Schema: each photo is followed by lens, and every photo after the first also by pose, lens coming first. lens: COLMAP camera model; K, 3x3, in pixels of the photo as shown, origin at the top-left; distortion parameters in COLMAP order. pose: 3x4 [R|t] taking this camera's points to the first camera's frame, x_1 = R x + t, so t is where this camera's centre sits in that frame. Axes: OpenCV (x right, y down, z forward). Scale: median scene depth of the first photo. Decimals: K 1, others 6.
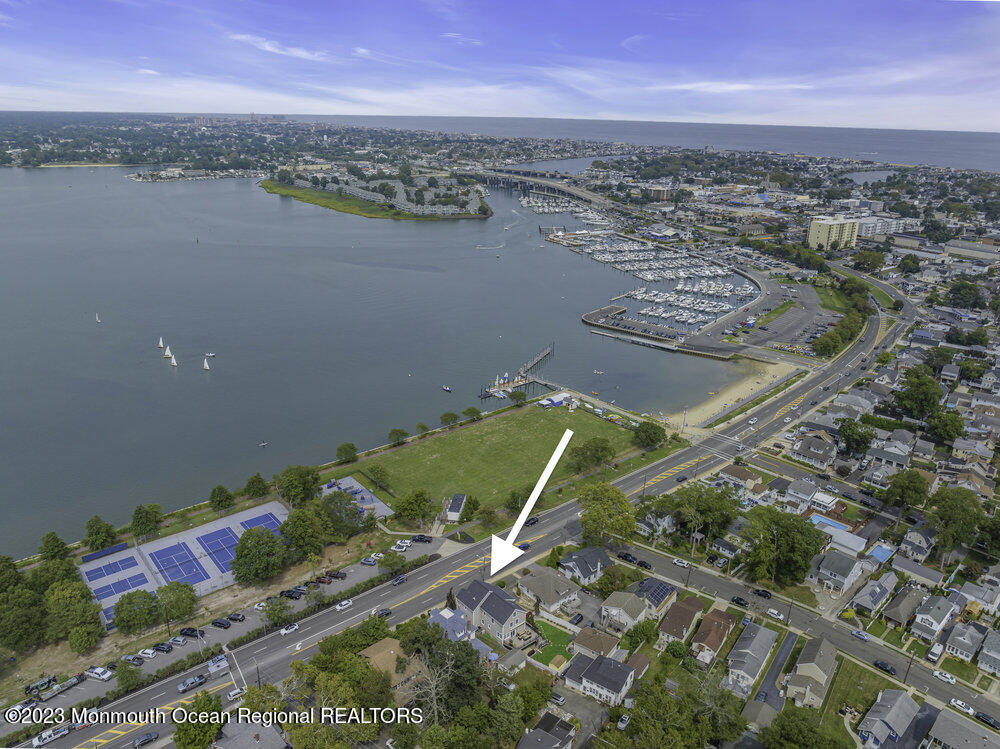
lens RADIAL K [[706.7, 0, 500.0], [0, 706.7, 374.5], [0, 0, 1]] dist [-0.058820, 0.033183]
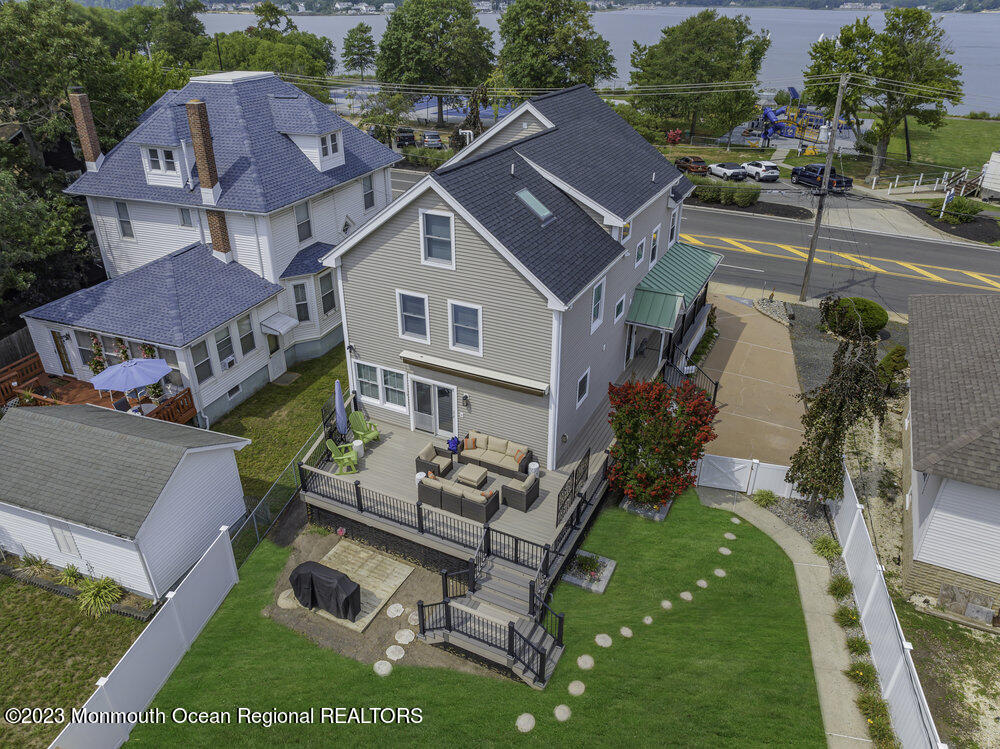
lens RADIAL K [[706.6, 0, 500.0], [0, 706.6, 374.5], [0, 0, 1]] dist [-0.038755, 0.003568]
pose [[0.398666, 0.426700, -0.811784, 0.111377], [-0.319891, 0.894274, 0.312961, 0.285447], [0.859497, 0.134915, 0.493013, 0.844037]]
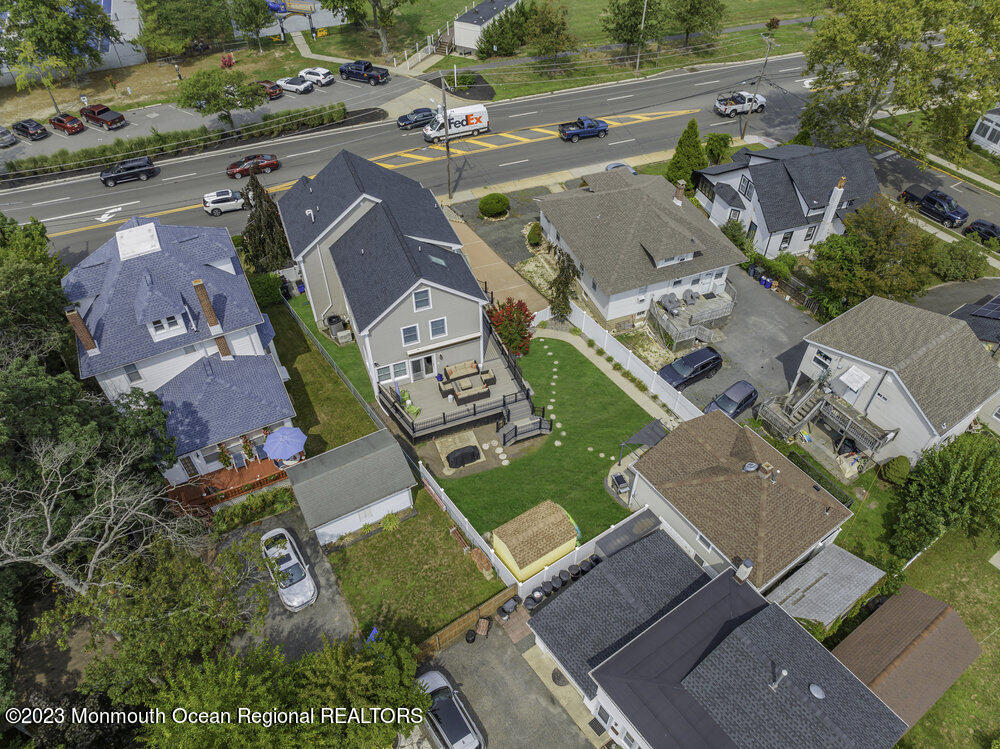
lens RADIAL K [[706.7, 0, 500.0], [0, 706.7, 374.5], [0, 0, 1]] dist [-0.058820, 0.033183]
pose [[0.945547, 0.224477, -0.235690, 0.096159], [-0.100318, 0.889861, 0.445066, 0.225252], [0.309639, -0.397187, 0.863925, 0.697386]]
